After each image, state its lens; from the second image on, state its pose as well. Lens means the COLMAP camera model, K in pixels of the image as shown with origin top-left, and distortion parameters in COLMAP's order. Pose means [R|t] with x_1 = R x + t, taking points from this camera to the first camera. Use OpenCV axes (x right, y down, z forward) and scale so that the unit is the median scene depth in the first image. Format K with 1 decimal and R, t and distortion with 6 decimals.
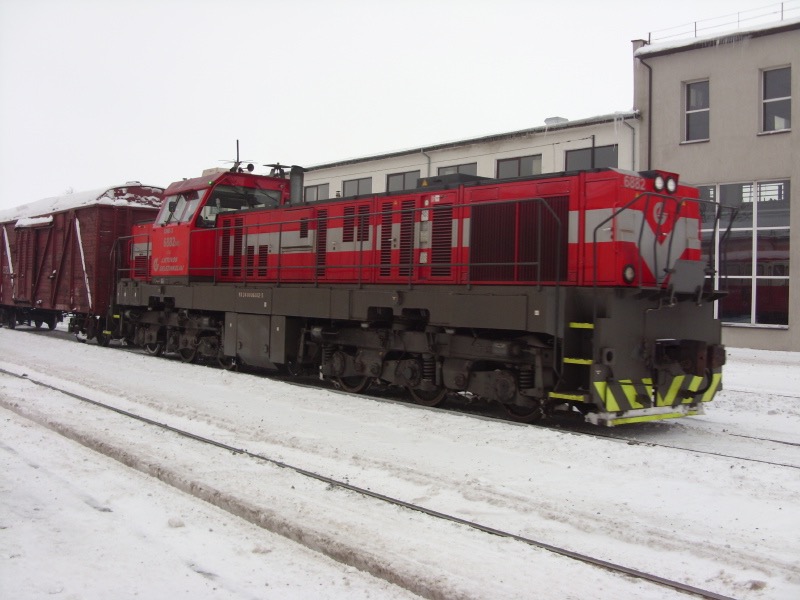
lens RADIAL K [[1027.3, 0, 402.7], [0, 1027.3, 302.5], [0, 0, 1]] dist [-0.245243, 0.000000]
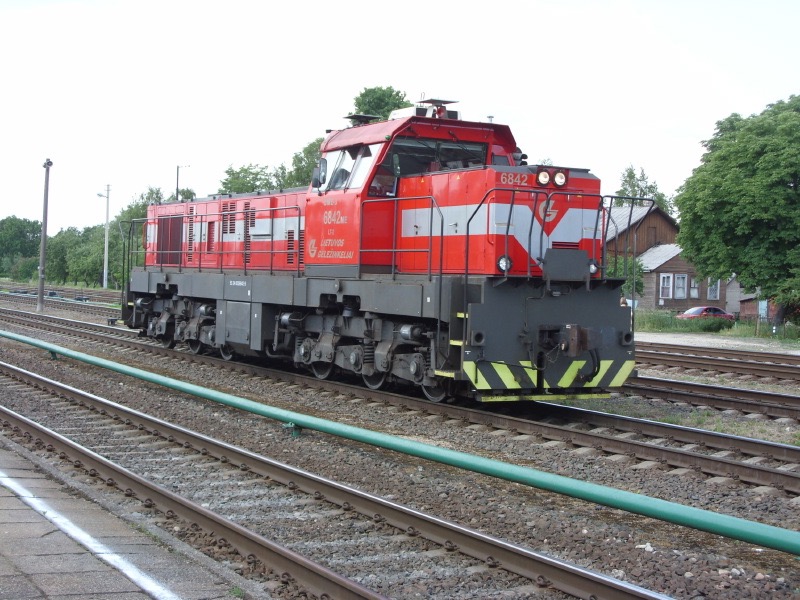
lens RADIAL K [[1449.2, 0, 399.1], [0, 1449.2, 299.1], [0, 0, 1]] dist [0.222816, 0.000000]
pose [[0.983867, 0.014739, -0.178292, 0.308832], [-0.015343, 0.999880, -0.002006, 0.011661], [0.178241, 0.004709, 0.983976, -0.432288]]
